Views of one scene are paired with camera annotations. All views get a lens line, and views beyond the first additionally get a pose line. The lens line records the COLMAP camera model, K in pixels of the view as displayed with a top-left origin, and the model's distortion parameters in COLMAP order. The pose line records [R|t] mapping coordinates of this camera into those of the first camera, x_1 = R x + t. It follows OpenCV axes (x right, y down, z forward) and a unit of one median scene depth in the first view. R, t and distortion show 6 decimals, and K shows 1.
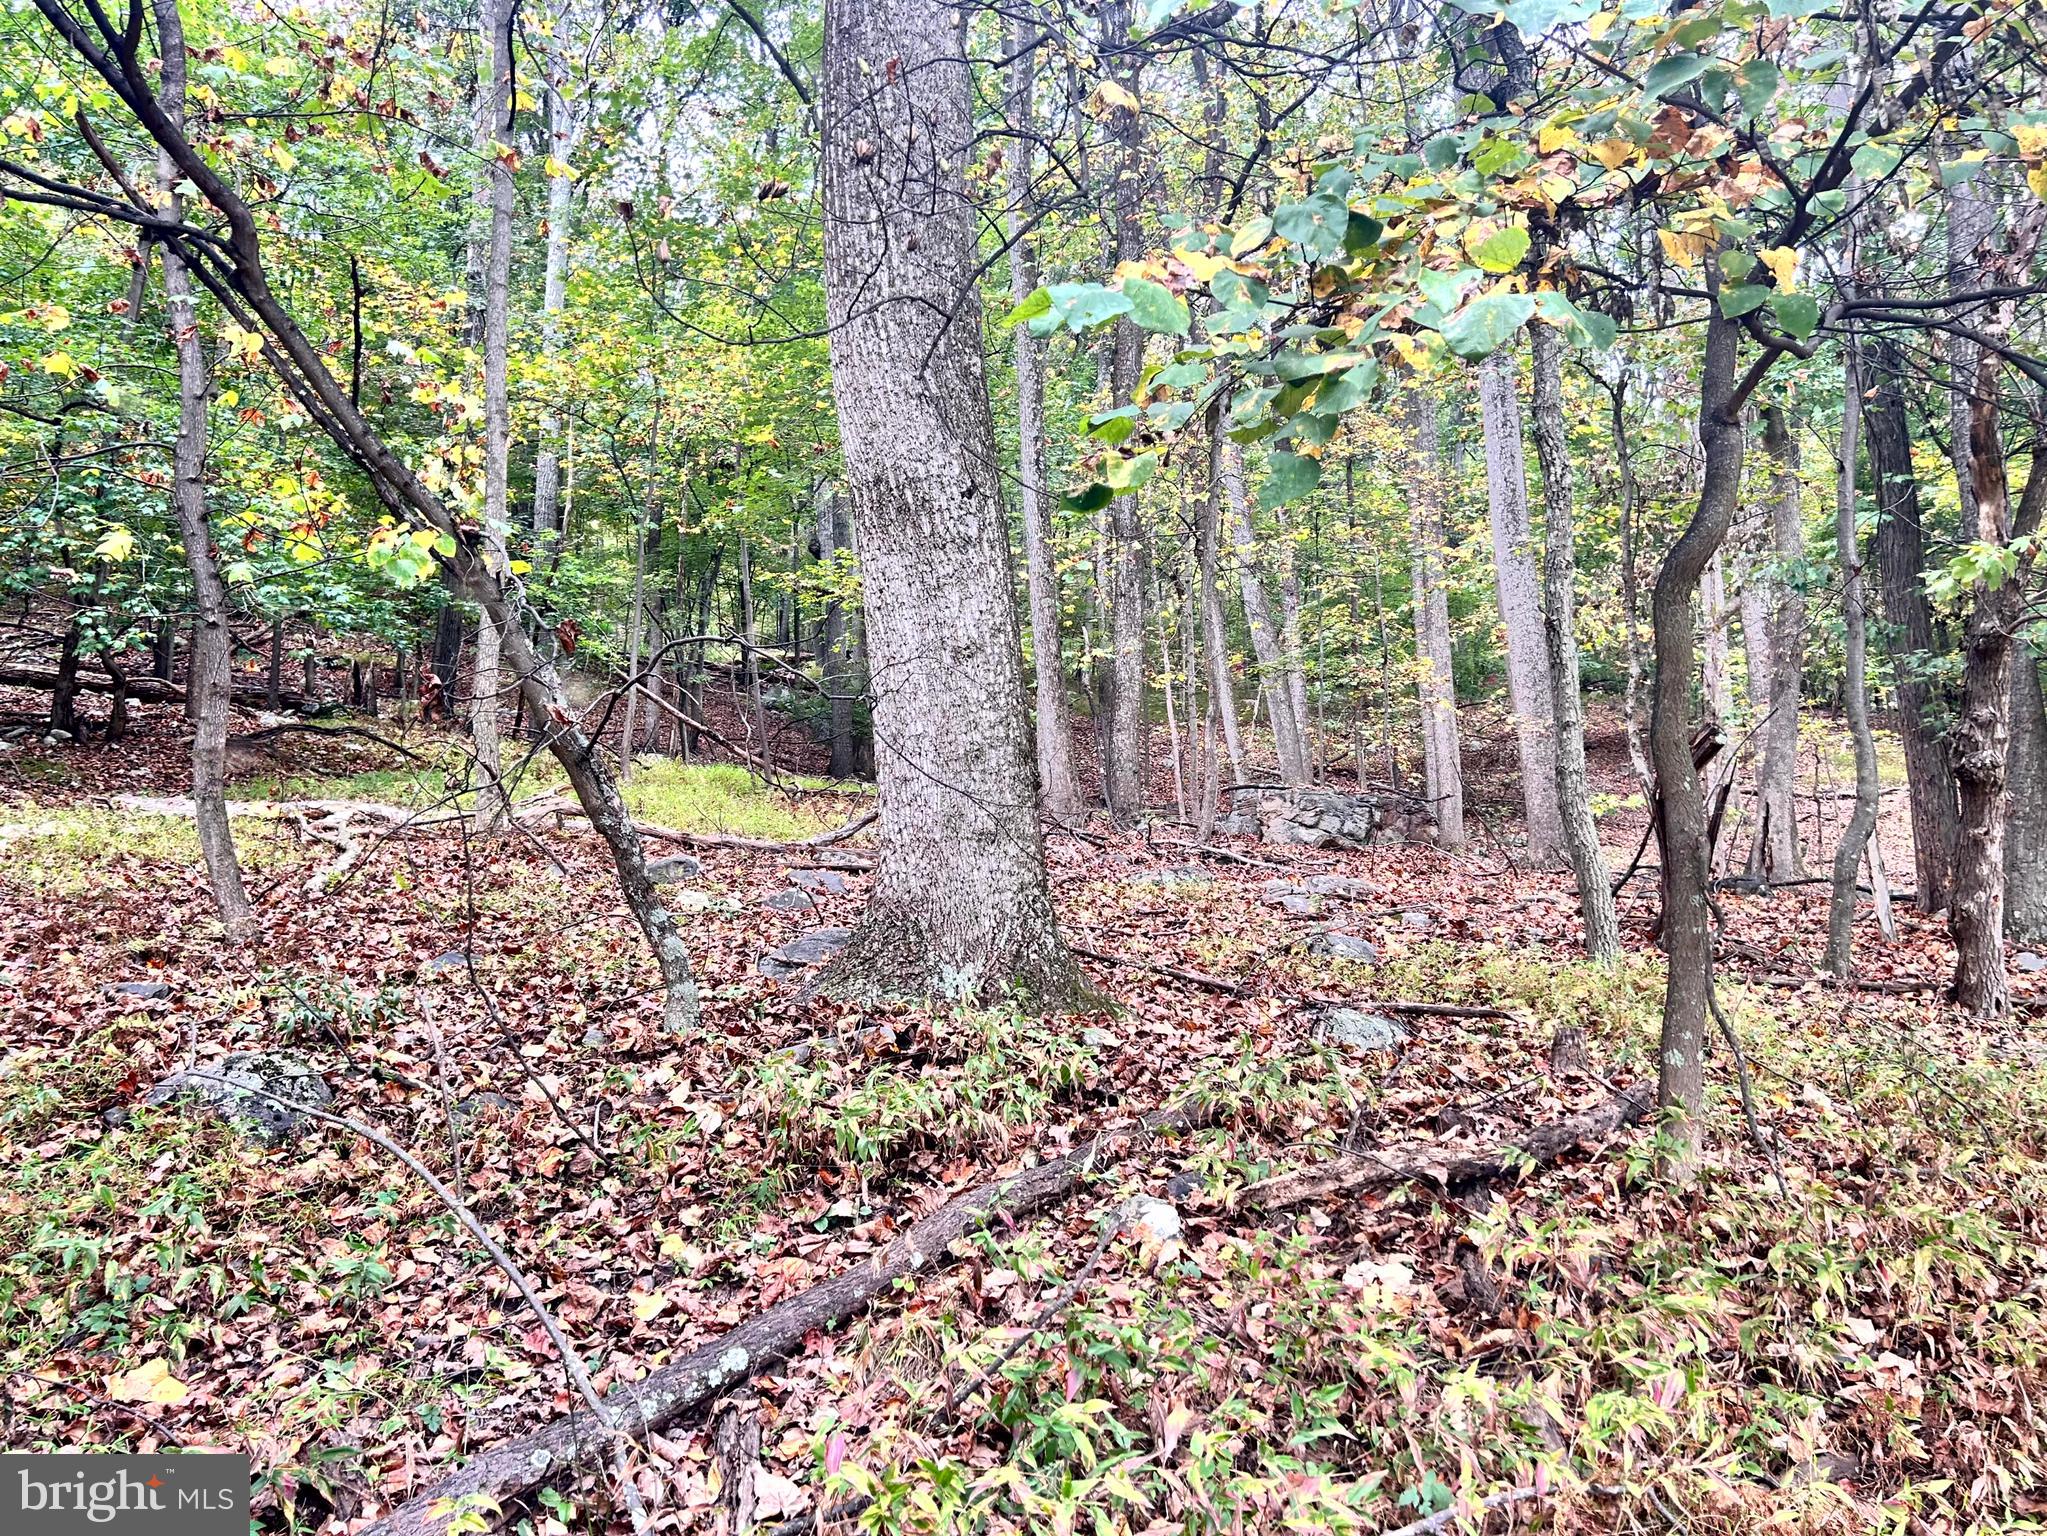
lens RADIAL K [[1537.9, 0, 1027.2], [0, 1537.9, 789.8], [0, 0, 1]] dist [0.062354, -0.067861]
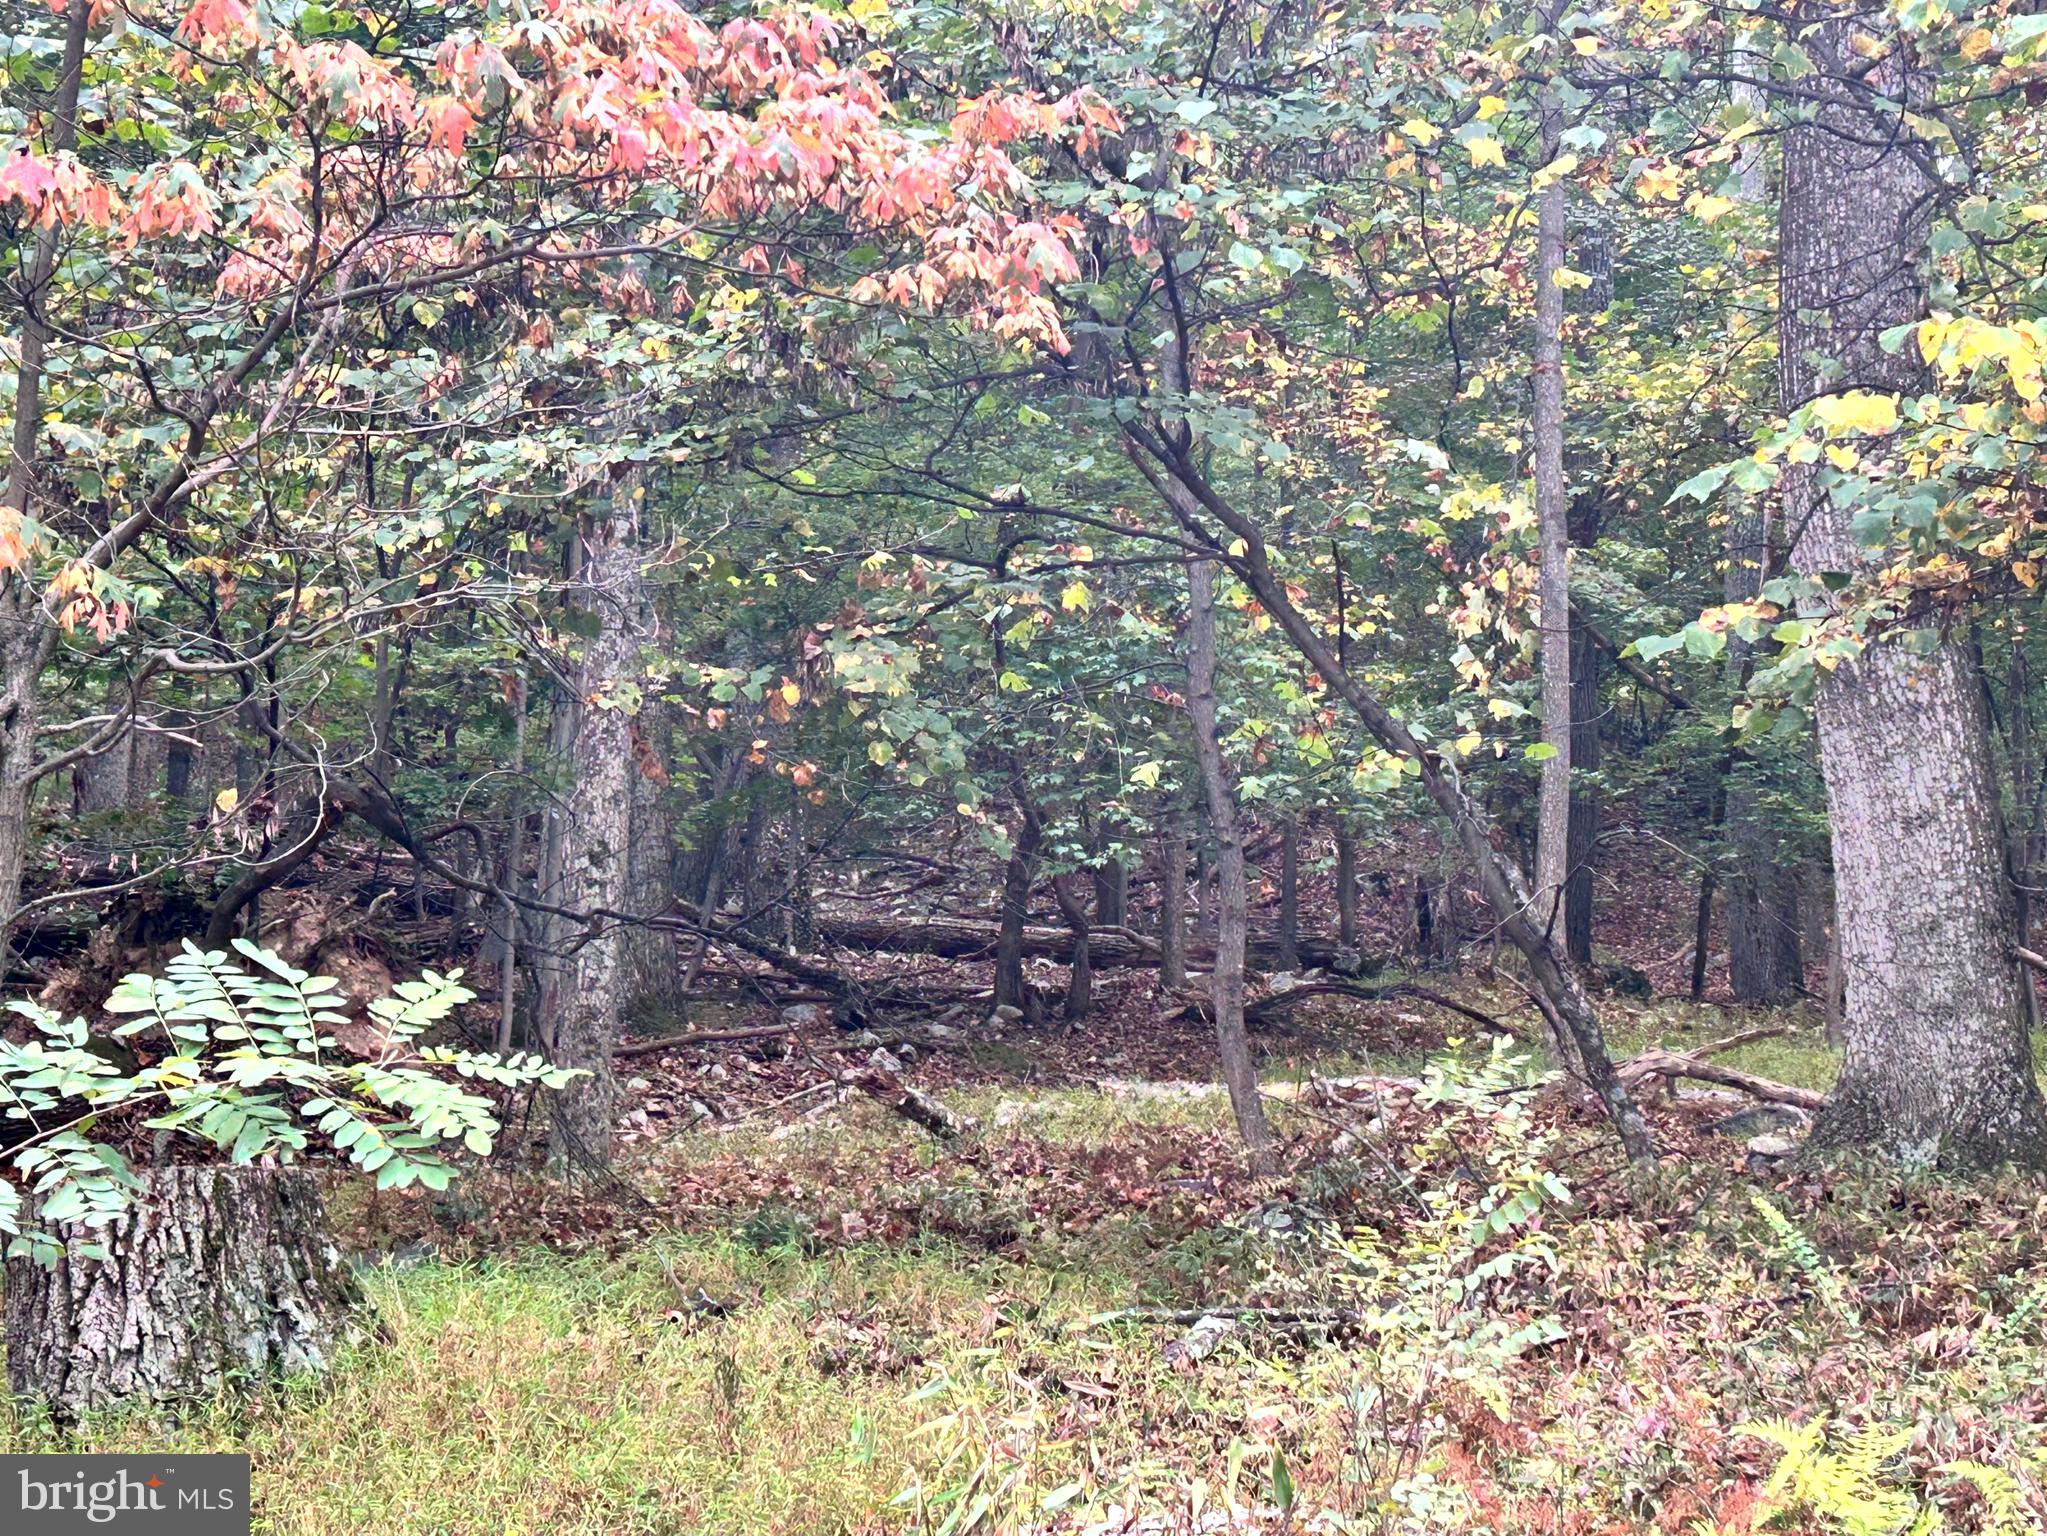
lens RADIAL K [[3777.1, 0, 1064.4], [0, 3777.1, 808.3], [0, 0, 1]] dist [0.168379, -0.190732]
pose [[0.870676, -0.074504, -0.486181, 0.720856], [0.030844, 0.994786, -0.097208, 0.129534], [0.490888, 0.069641, 0.868435, -1.475458]]
